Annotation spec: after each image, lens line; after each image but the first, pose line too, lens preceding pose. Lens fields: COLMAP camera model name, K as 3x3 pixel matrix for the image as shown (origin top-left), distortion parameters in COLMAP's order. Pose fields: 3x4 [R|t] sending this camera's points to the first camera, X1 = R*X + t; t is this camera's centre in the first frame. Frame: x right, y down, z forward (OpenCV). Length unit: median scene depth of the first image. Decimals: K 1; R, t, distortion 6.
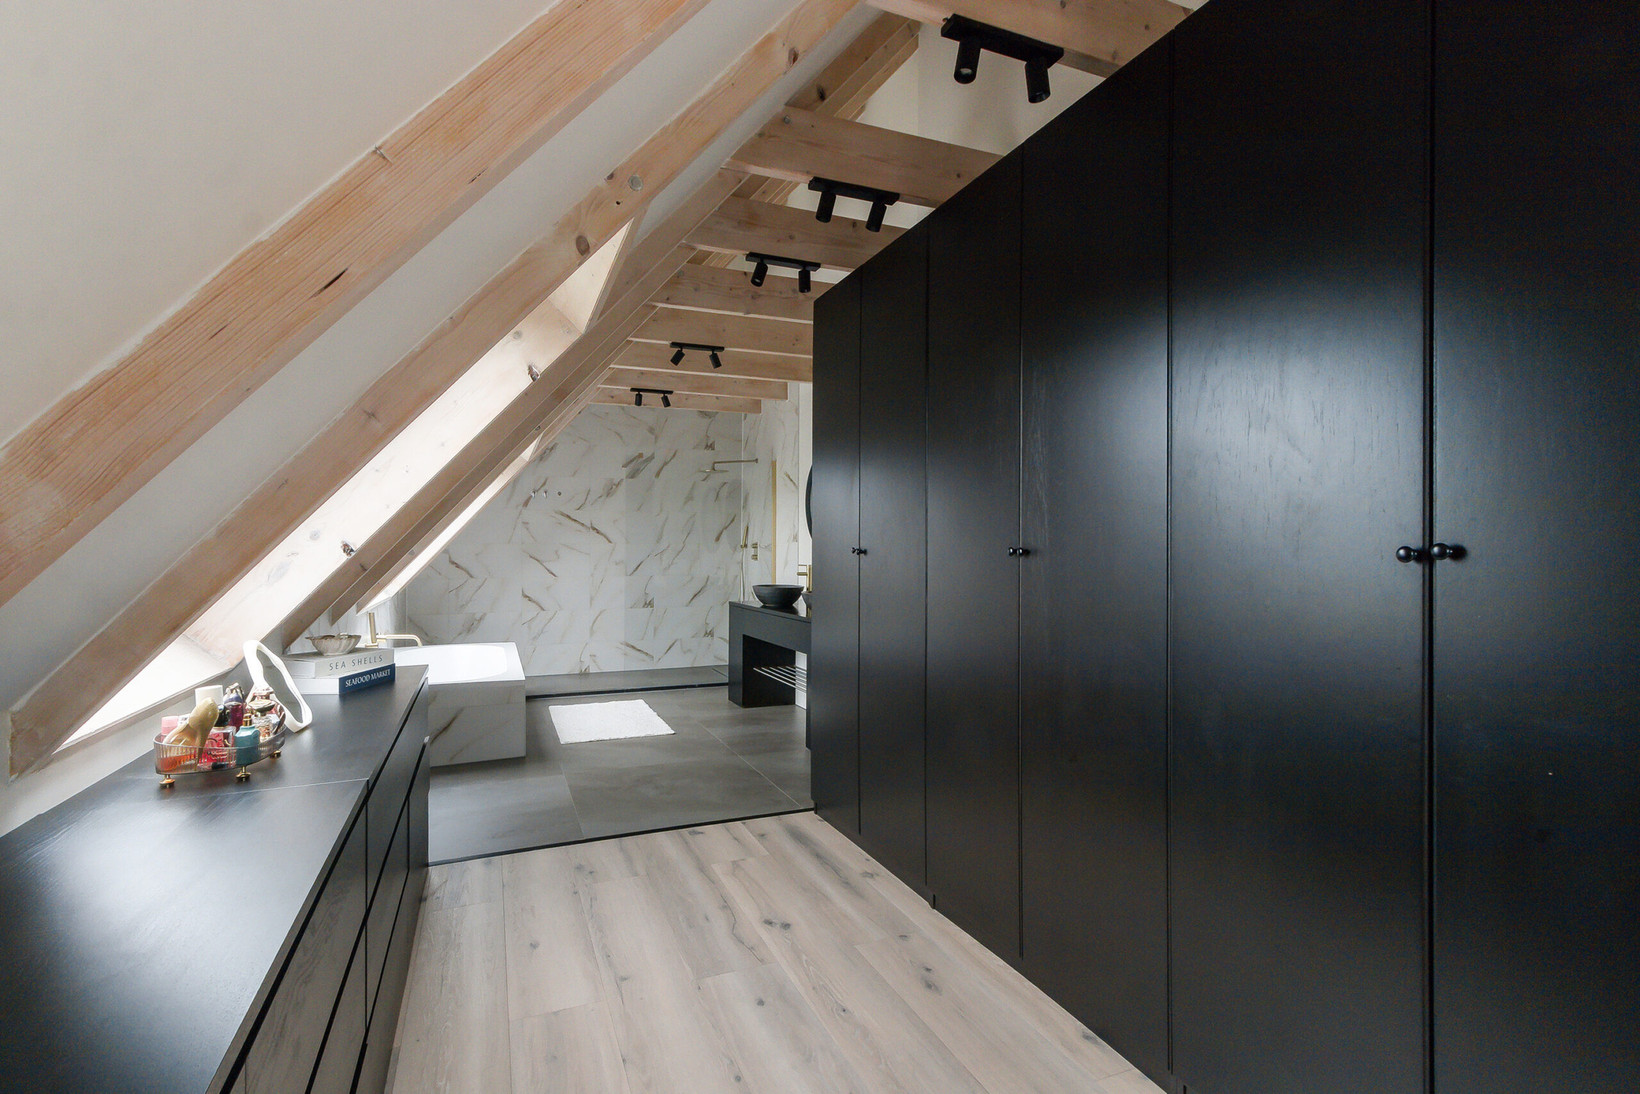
lens RADIAL K [[782.9, 0, 803.0], [0, 782.9, 546.9], [0, 0, 1]] dist [0.008614, -0.003136]
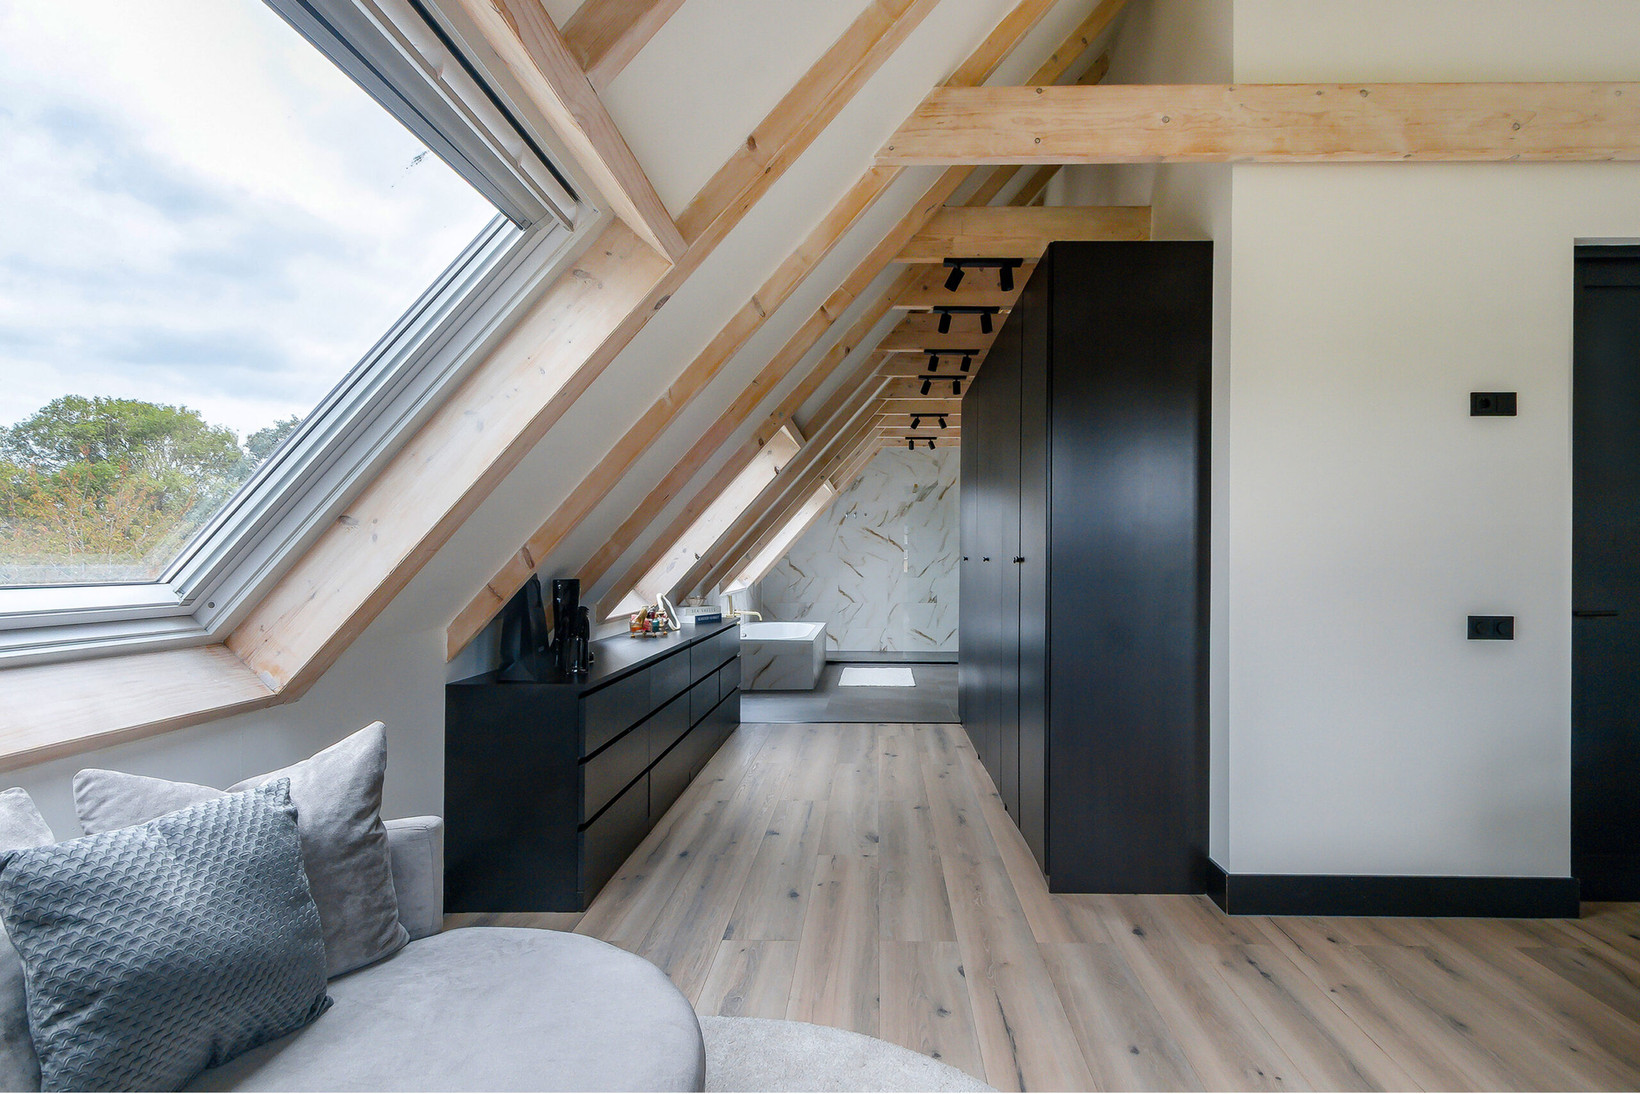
lens RADIAL K [[782.9, 0, 850.0], [0, 782.9, 535.0], [0, 0, 1]] dist [0.008614, -0.003136]
pose [[0.921643, -0.007140, -0.387973, 0.423794], [-0.002518, 0.999700, -0.024380, -0.002260], [0.388031, 0.023447, 0.921348, -0.546314]]
